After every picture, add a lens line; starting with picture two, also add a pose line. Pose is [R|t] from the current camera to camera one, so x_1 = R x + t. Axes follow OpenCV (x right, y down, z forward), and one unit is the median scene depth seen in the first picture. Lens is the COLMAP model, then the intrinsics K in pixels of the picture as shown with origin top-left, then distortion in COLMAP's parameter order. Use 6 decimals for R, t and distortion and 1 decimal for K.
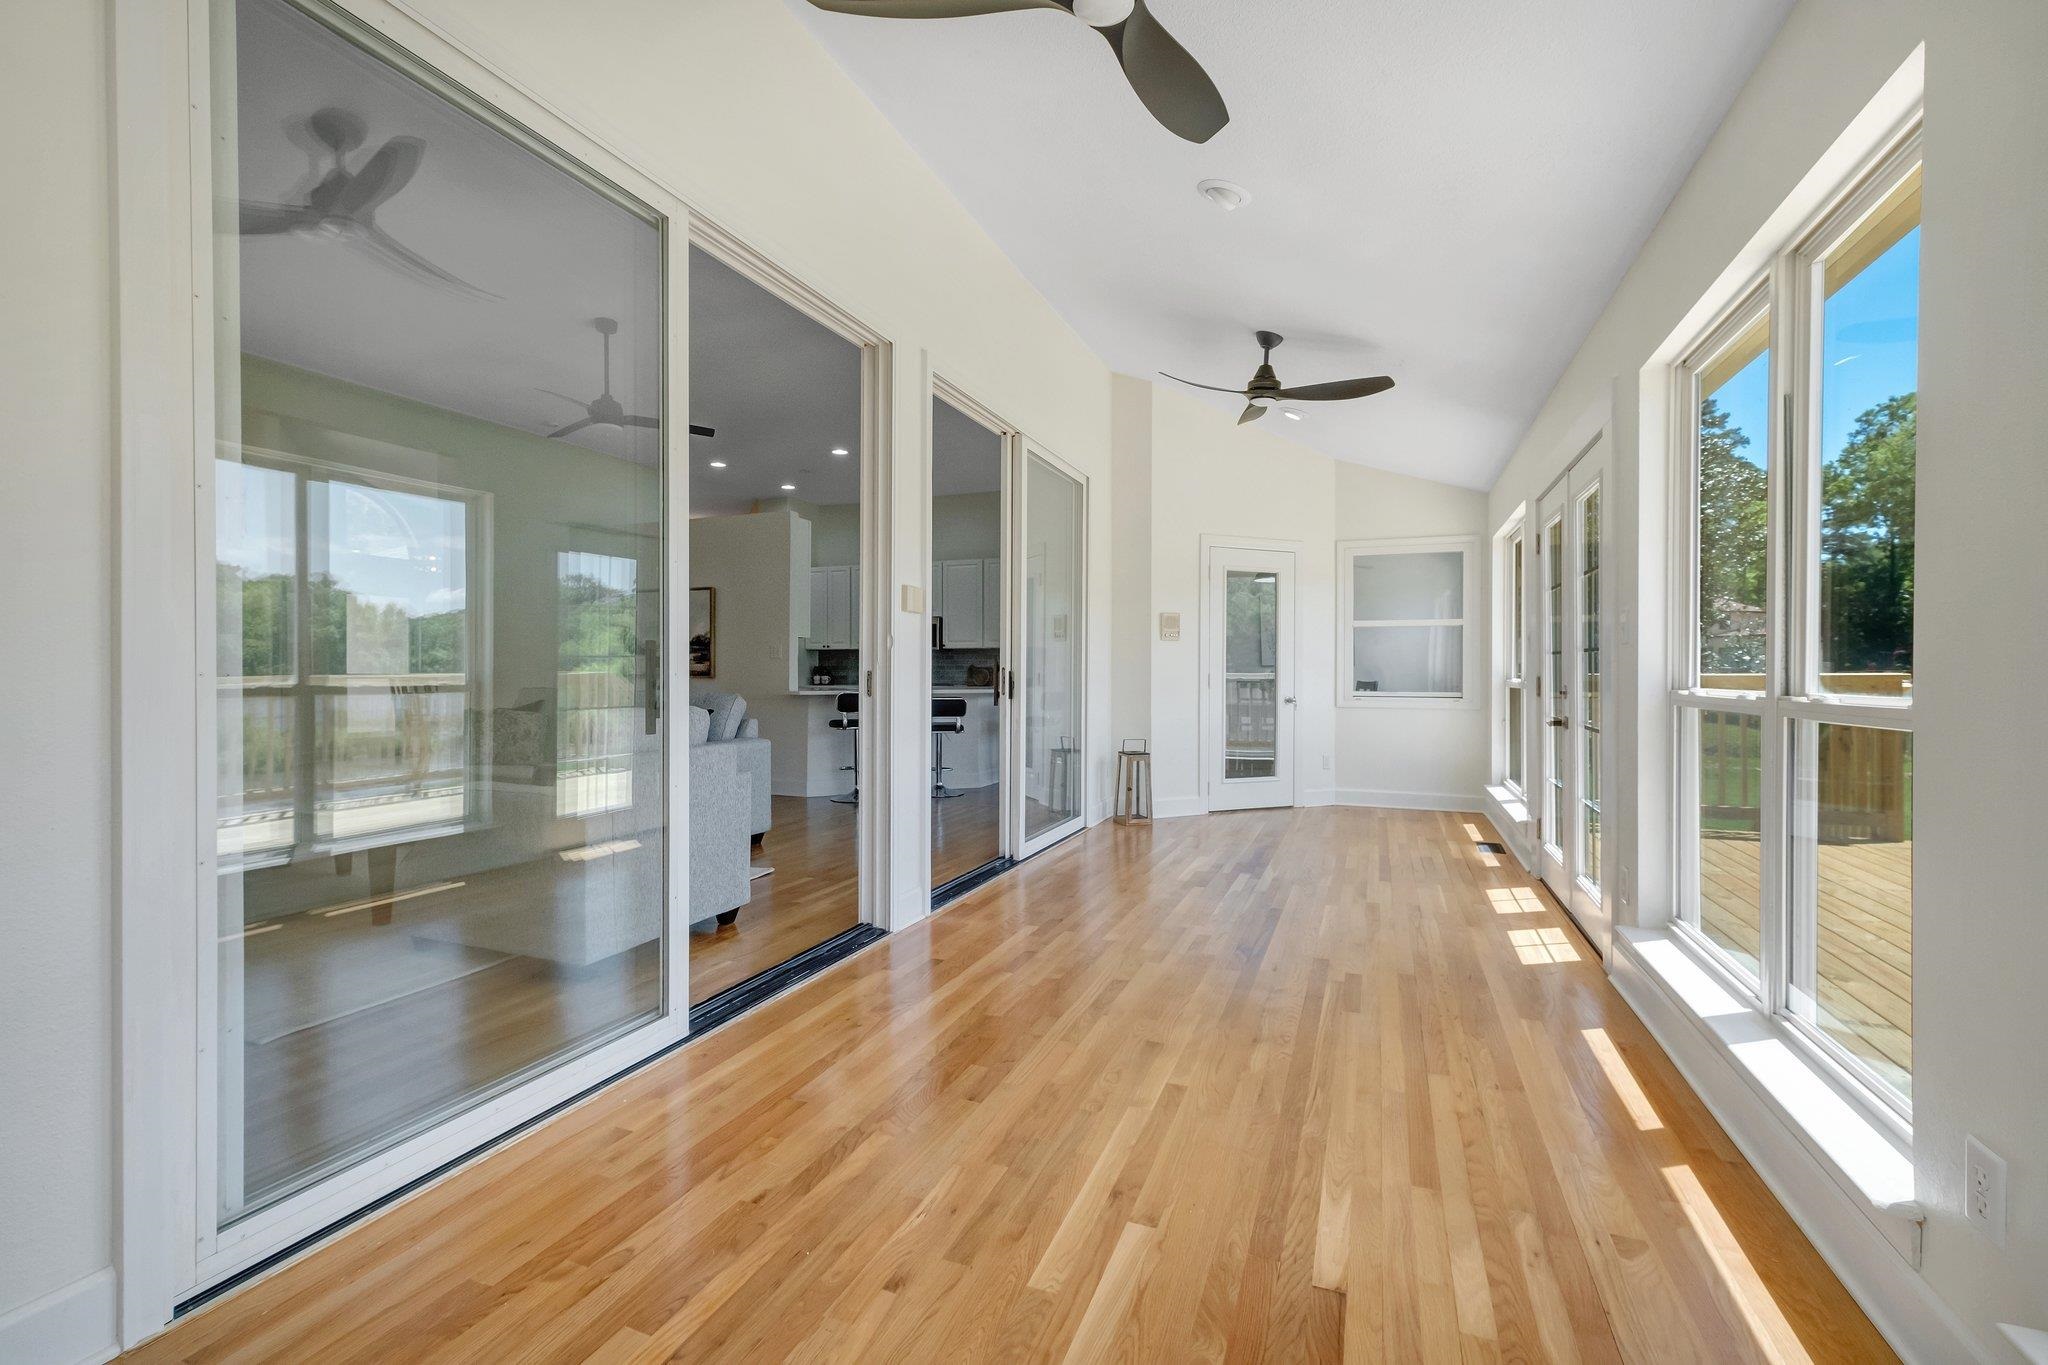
lens RADIAL K [[908.4, 0, 1013.3], [0, 908.4, 683.3], [0, 0, 1]] dist [-0.004450, -0.000108]
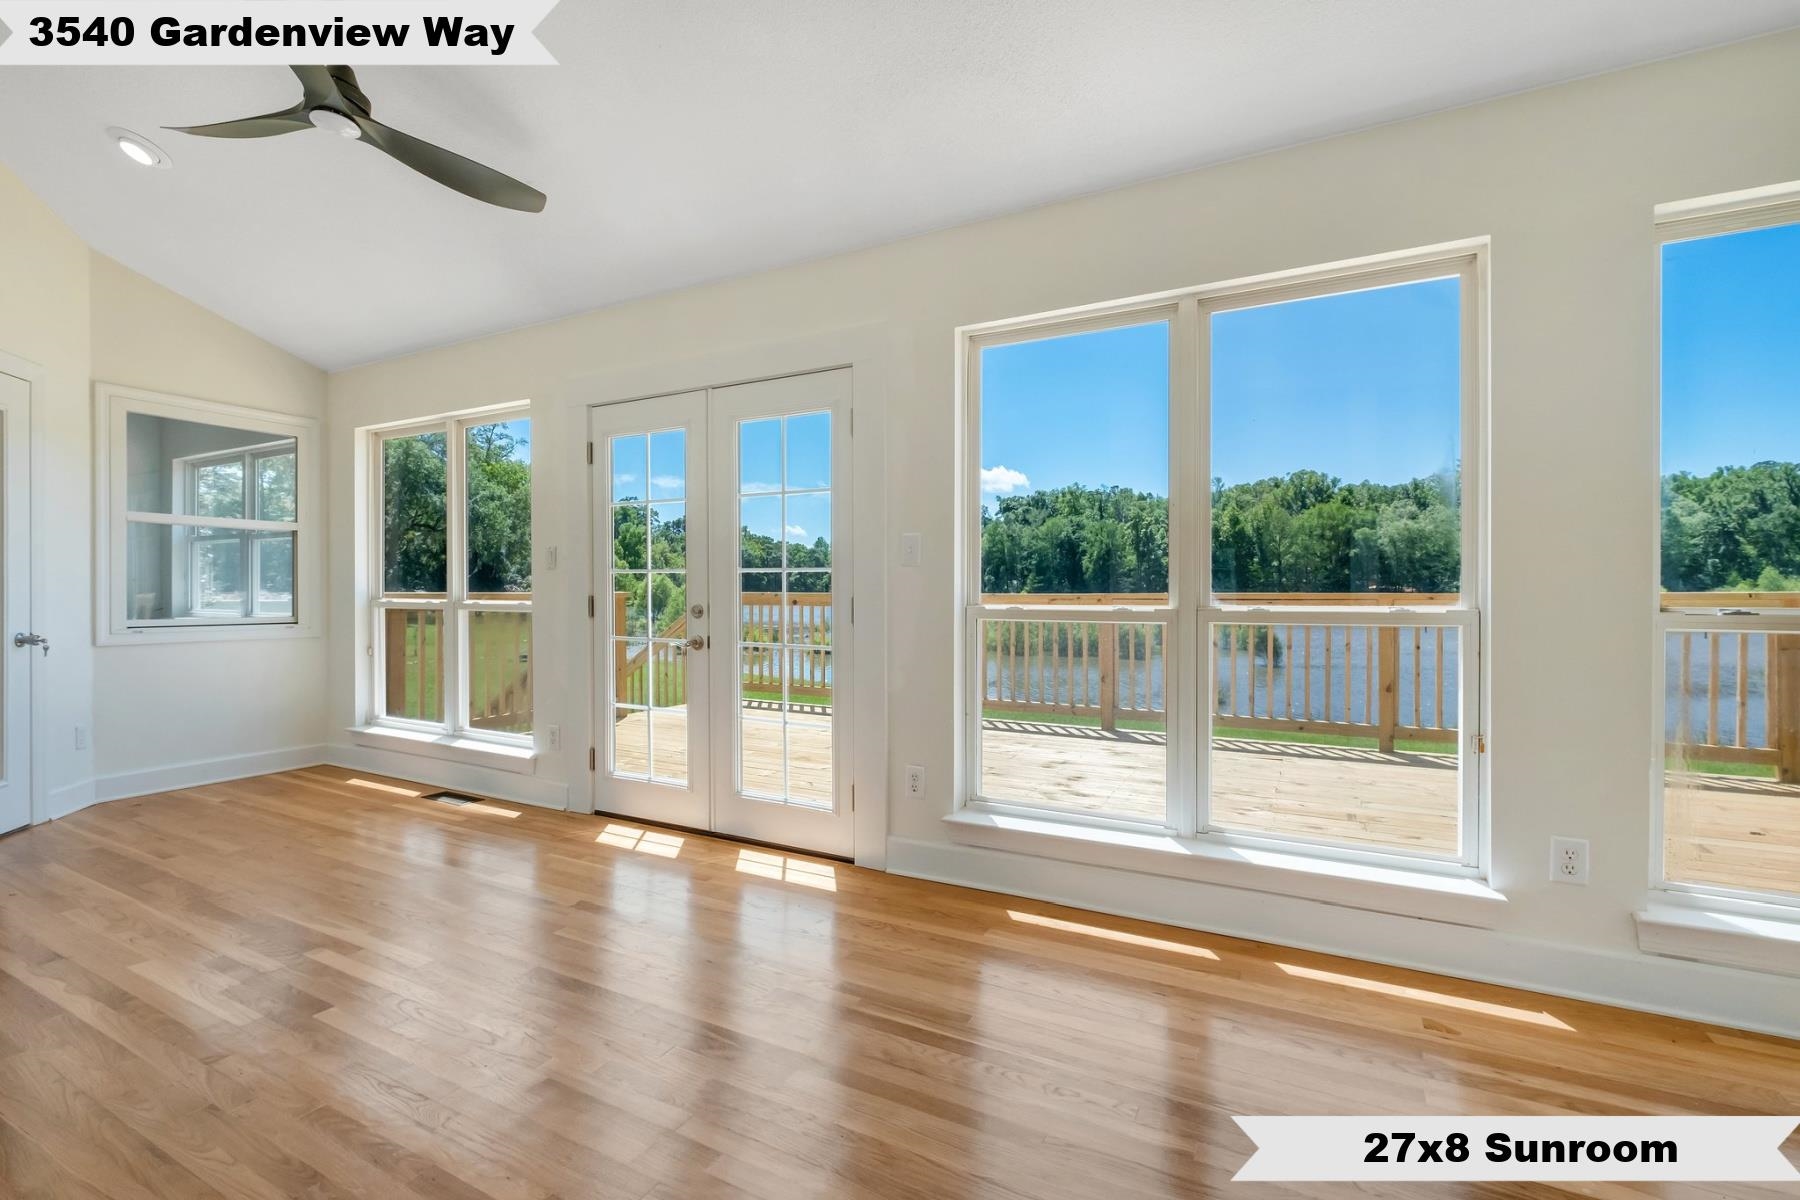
lens RADIAL K [[798.4, 0, 899.5], [0, 798.4, 595.1], [0, 0, 1]] dist [-0.004450, -0.000108]
pose [[0.095682, -0.005494, 0.995397, -0.135395], [0.013724, 0.999897, 0.004200, -0.003141], [-0.995317, 0.013259, 0.095747, 0.426326]]
